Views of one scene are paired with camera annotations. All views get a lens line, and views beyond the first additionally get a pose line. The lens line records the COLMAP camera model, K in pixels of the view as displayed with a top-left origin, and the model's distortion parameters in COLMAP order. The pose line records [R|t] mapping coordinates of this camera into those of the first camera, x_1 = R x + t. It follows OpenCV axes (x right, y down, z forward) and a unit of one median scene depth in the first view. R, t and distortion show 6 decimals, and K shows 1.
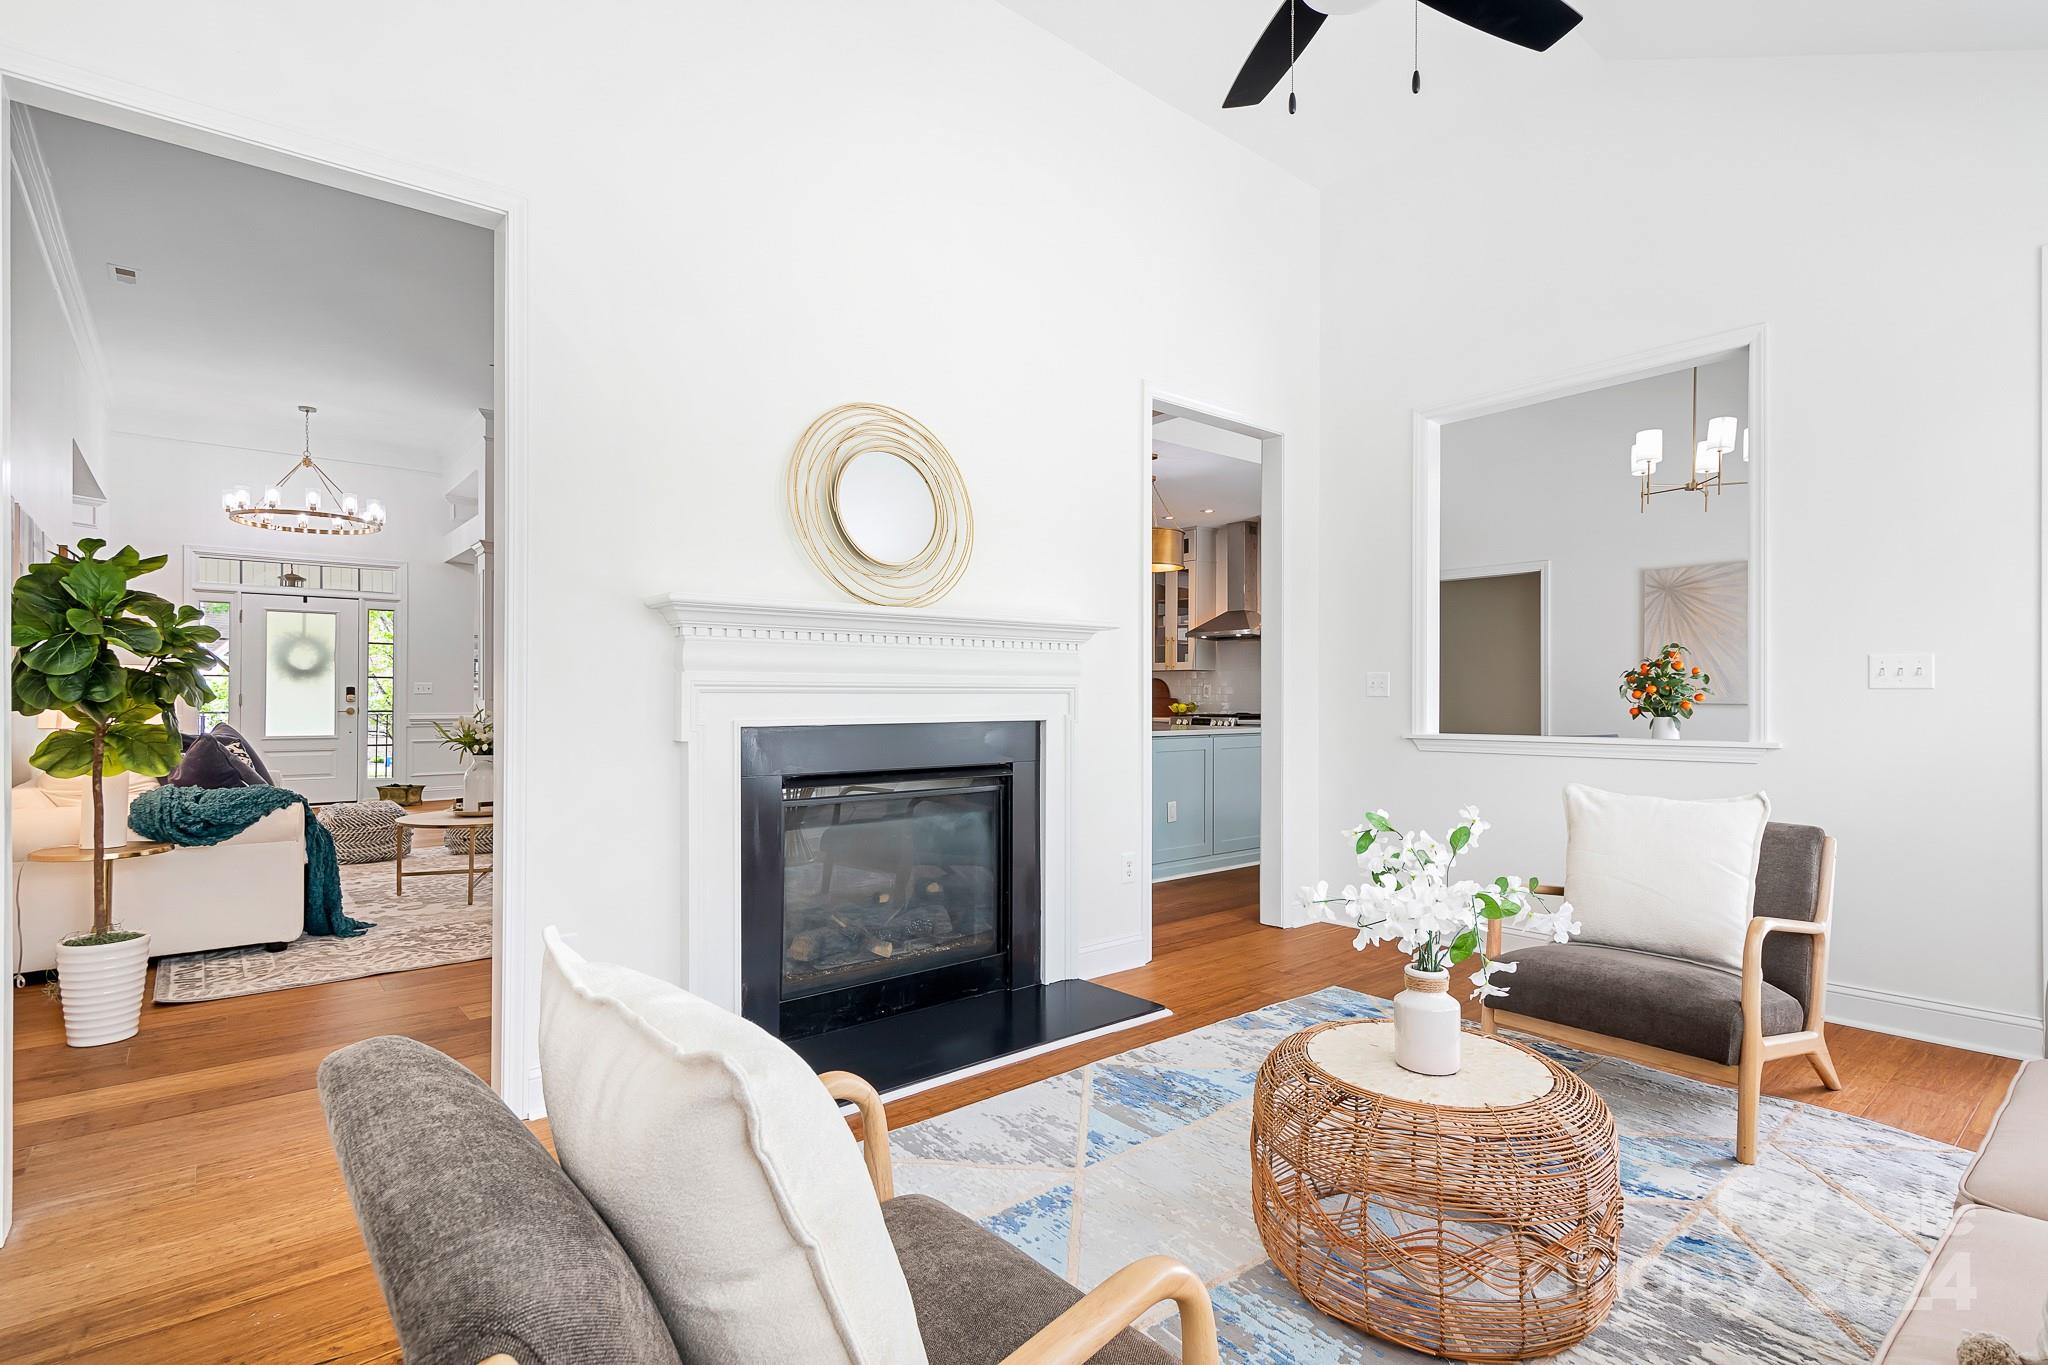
lens RADIAL K [[994.3, 0, 1030.5], [0, 994.3, 690.4], [0, 0, 1]] dist [0.000305, 0.000004]
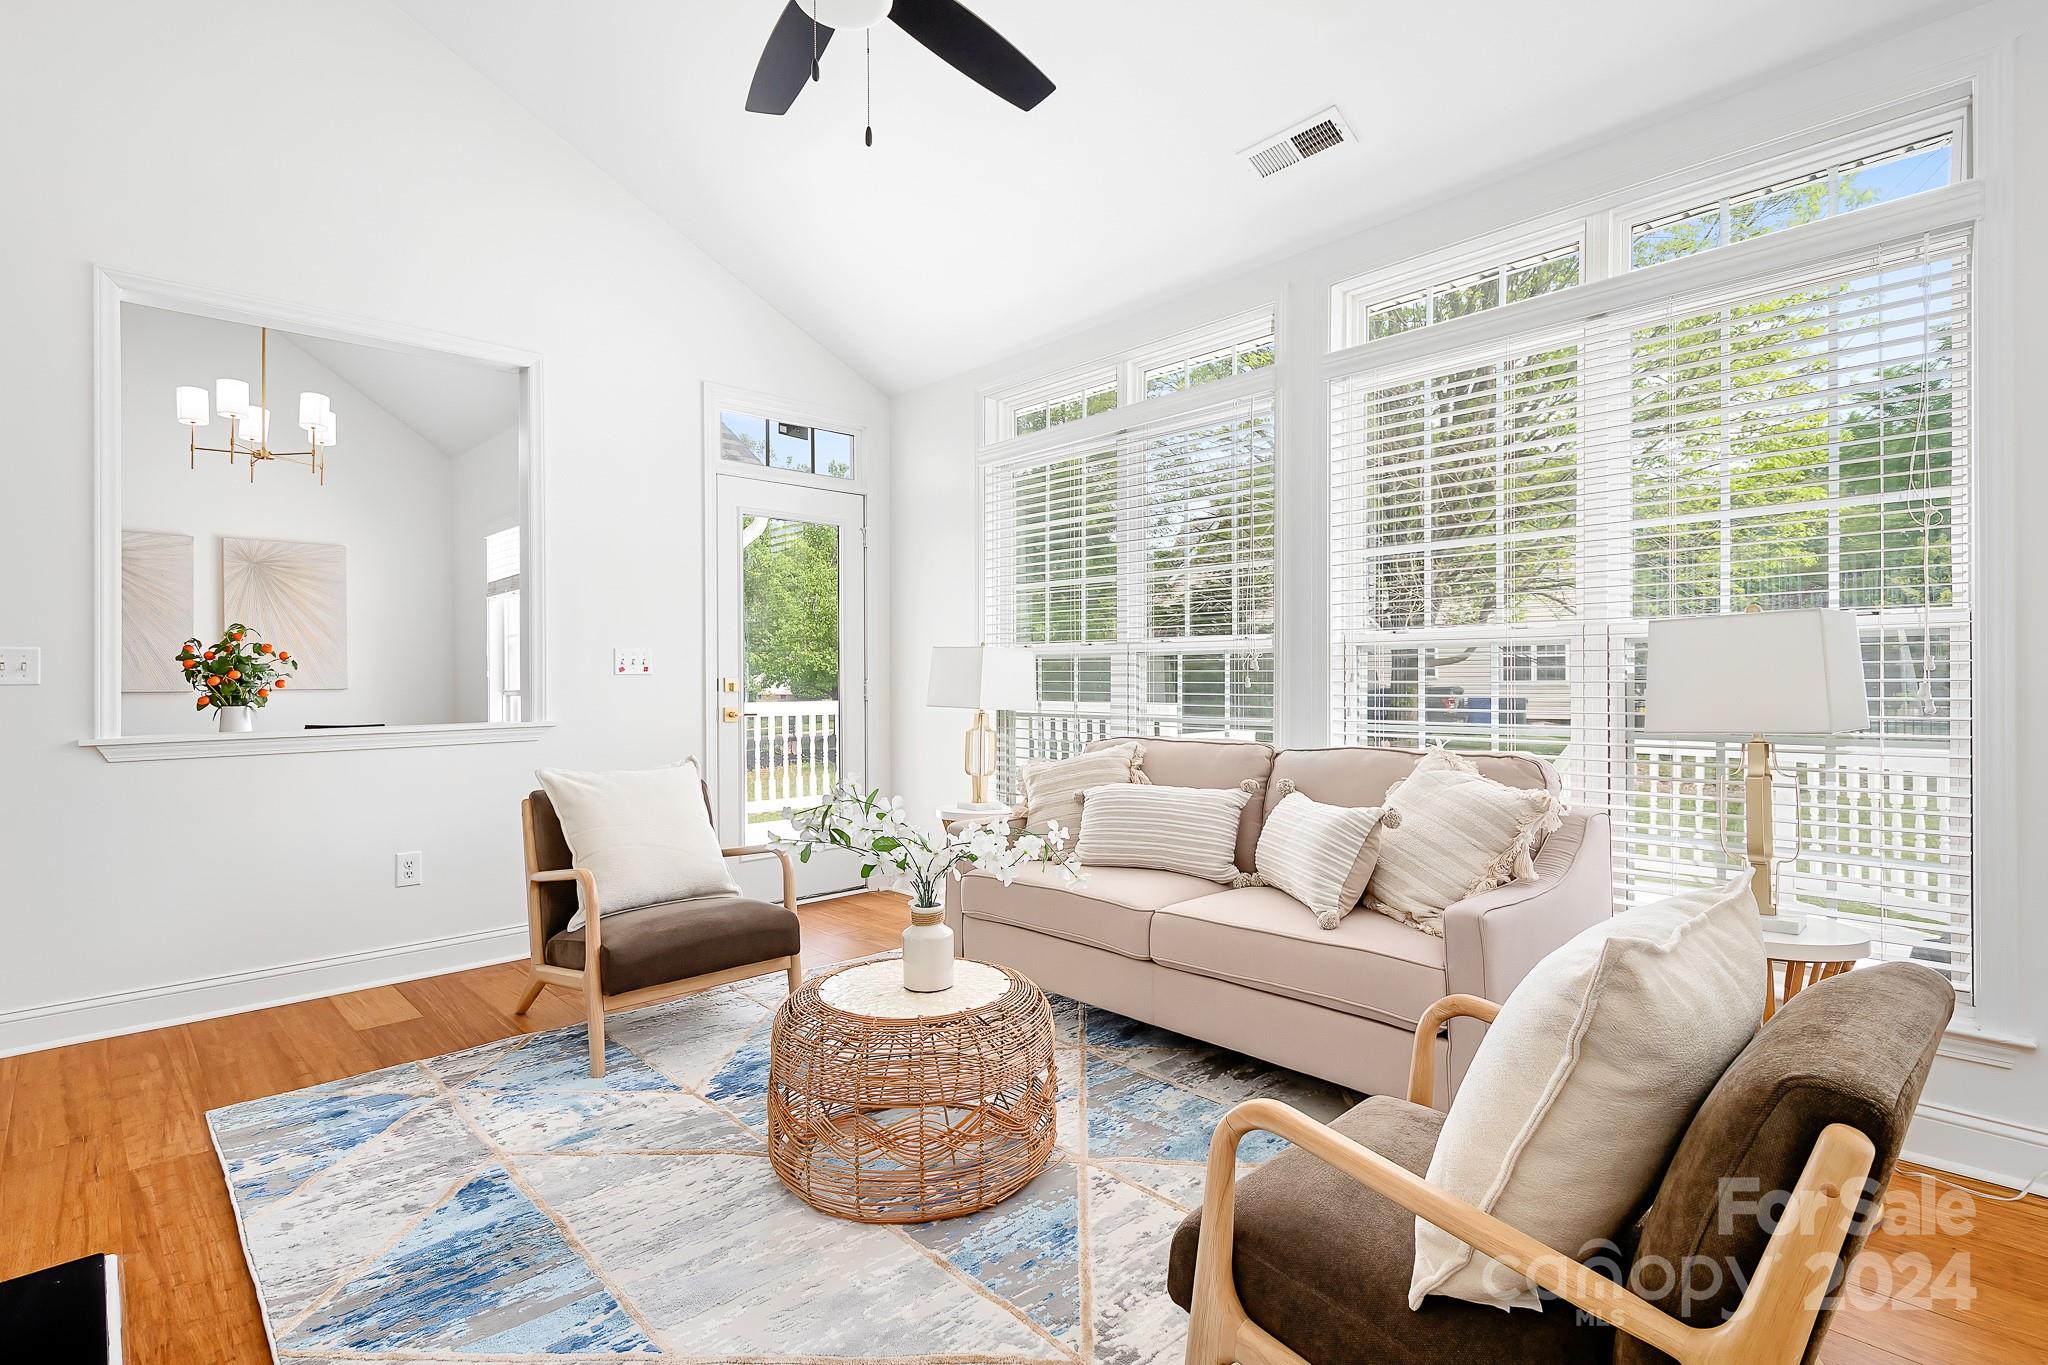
lens RADIAL K [[994.3, 0, 1031.8], [0, 994.3, 677.9], [0, 0, 1]] dist [0.000305, 0.000004]
pose [[-0.064726, -0.004458, 0.997893, -0.437182], [0.005644, 0.999972, 0.004833, 0.001600], [-0.997887, 0.005945, -0.064699, 0.519118]]
